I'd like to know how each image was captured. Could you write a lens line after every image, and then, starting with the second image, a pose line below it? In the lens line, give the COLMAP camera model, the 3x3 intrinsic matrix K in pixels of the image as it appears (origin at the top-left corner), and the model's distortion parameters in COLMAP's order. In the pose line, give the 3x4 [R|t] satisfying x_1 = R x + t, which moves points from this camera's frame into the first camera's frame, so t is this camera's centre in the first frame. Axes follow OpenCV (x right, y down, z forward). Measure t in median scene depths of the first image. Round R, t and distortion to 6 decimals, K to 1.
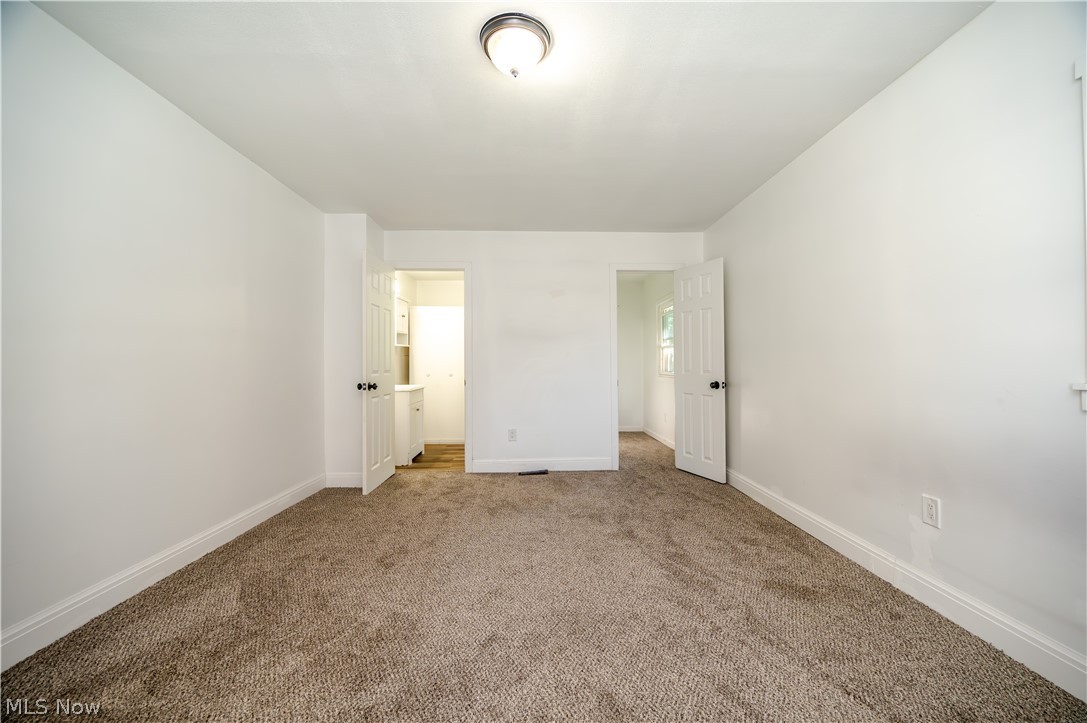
lens RADIAL K [[425.1, 0, 542.6], [0, 425.1, 361.1], [0, 0, 1]] dist [-0.004369, 0.000058]
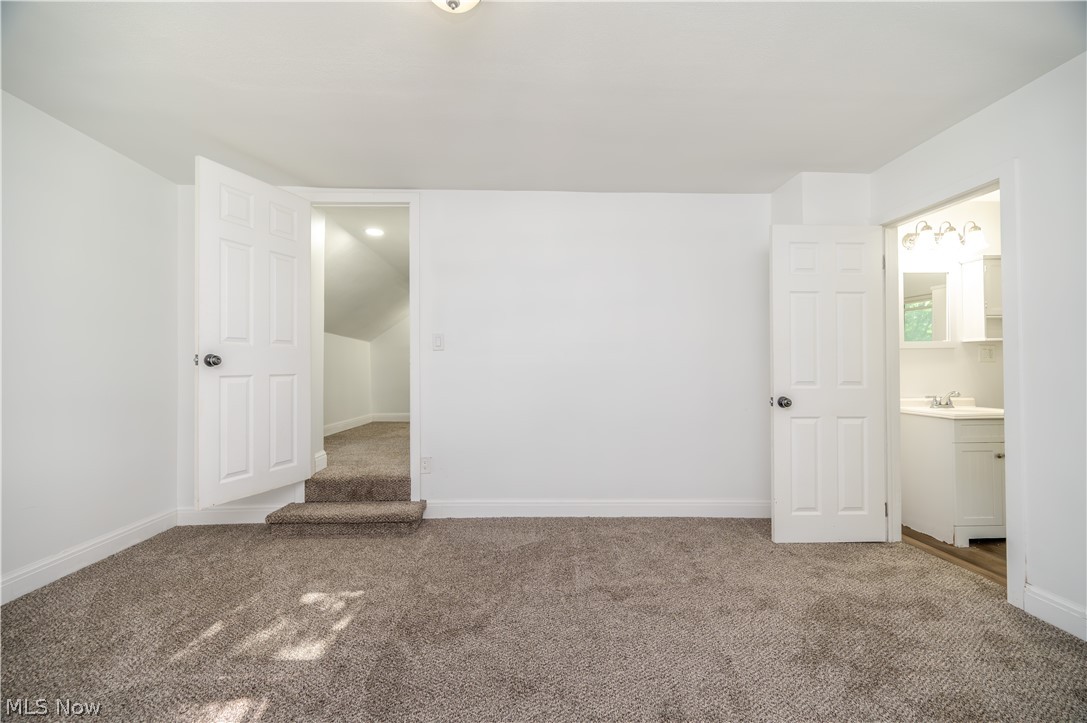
lens RADIAL K [[425.1, 0, 541.2], [0, 425.1, 364.5], [0, 0, 1]] dist [-0.004369, 0.000058]
pose [[0.010336, -0.007230, -0.999920, 0.393331], [0.005691, 0.999958, -0.007171, -0.004860], [0.999930, -0.005616, 0.010376, 0.641756]]
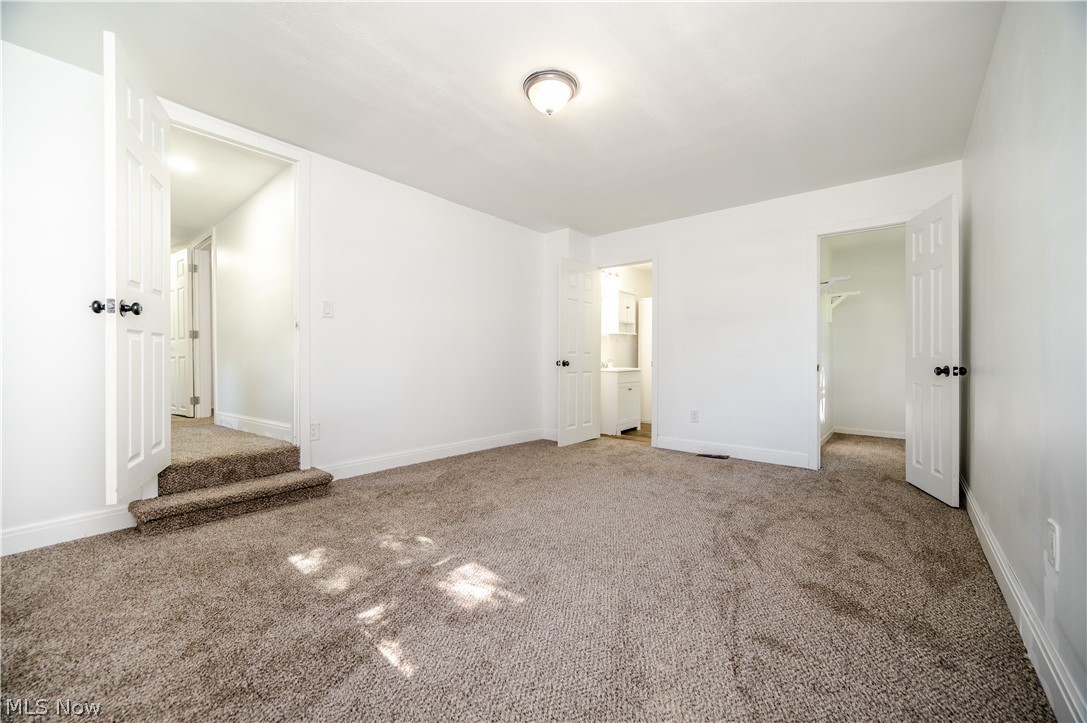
lens RADIAL K [[425.1, 0, 541.7], [0, 425.1, 360.7], [0, 0, 1]] dist [-0.004369, 0.000058]
pose [[0.748614, 0.013033, -0.662878, 0.445026], [-0.005799, 0.999897, 0.013110, 0.039815], [0.662980, -0.005971, 0.748613, -0.003319]]
